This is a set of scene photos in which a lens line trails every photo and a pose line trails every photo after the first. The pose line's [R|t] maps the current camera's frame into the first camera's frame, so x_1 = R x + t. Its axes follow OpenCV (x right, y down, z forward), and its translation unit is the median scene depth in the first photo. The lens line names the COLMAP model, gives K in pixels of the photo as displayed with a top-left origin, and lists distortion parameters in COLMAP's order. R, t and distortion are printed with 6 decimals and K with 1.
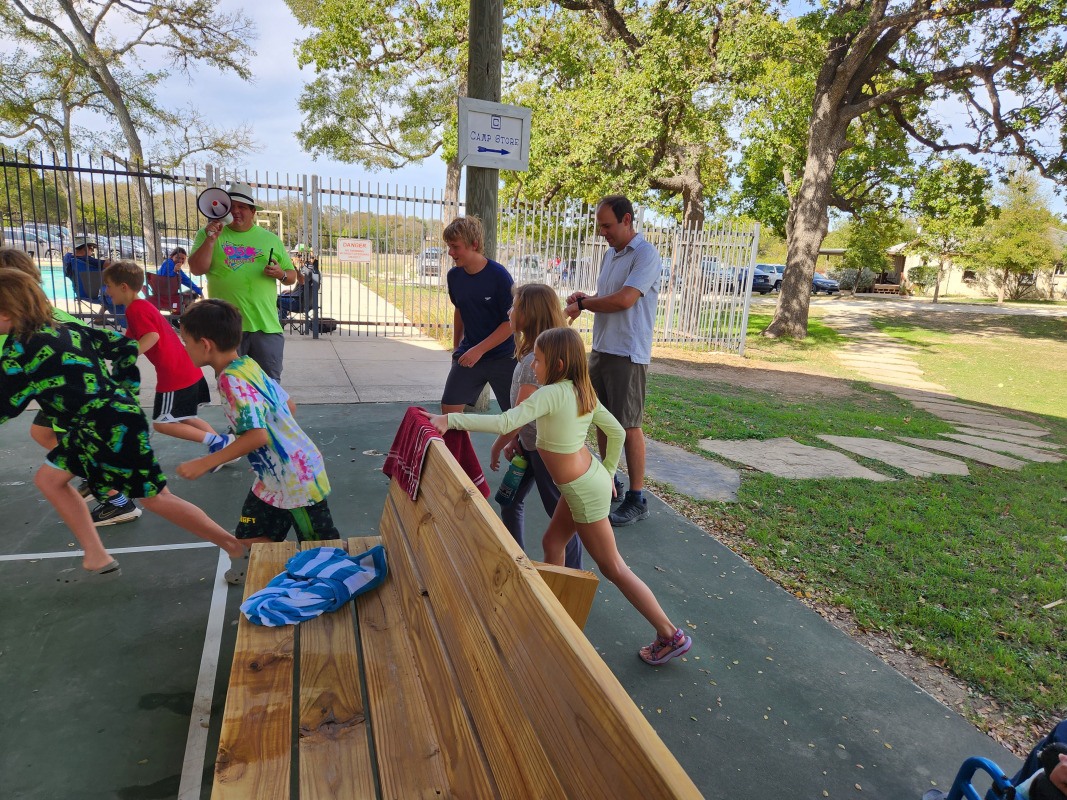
lens RADIAL K [[708.7, 0, 520.9], [0, 708.7, 399.2], [0, 0, 1]] dist [0.061144, -0.055361]
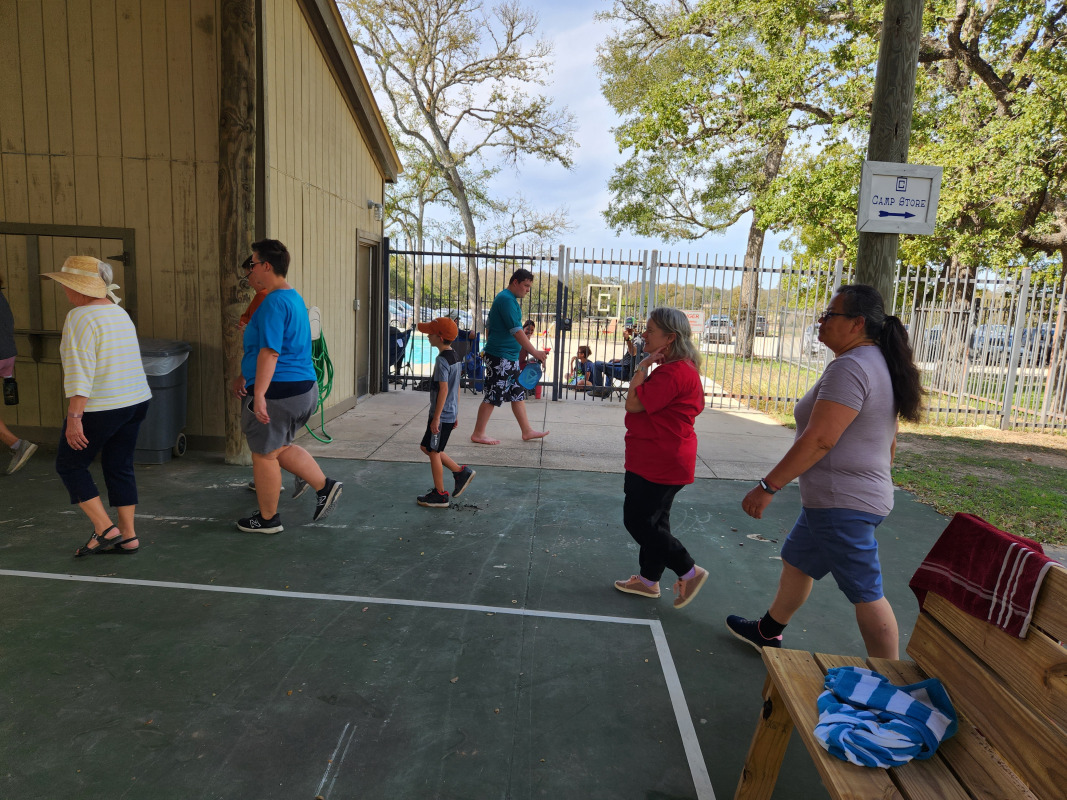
lens RADIAL K [[708.7, 0, 520.9], [0, 708.7, 399.2], [0, 0, 1]] dist [0.061144, -0.055361]
pose [[0.927504, 0.039161, -0.371755, -0.028615], [-0.073404, 0.994215, -0.078407, -0.001612], [0.366534, 0.100011, 0.925014, 0.000215]]
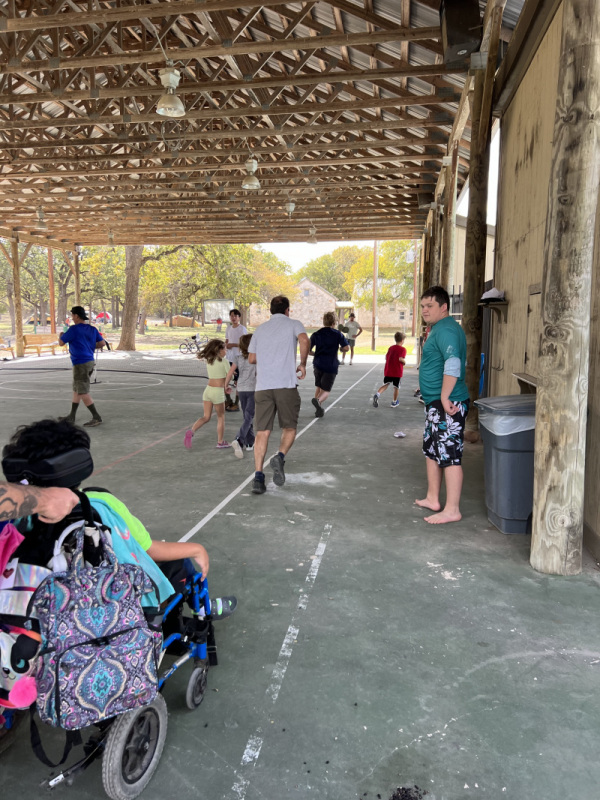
lens RADIAL K [[601.4, 0, 300.0], [0, 601.4, 400.0], [0, 0, 1]] dist [0.002483, 0.000440]
pose [[-0.479030, 0.052324, -0.876237, -0.085785], [-0.224956, 0.957568, 0.180162, -0.193800], [0.848484, 0.283418, -0.446933, 0.831552]]
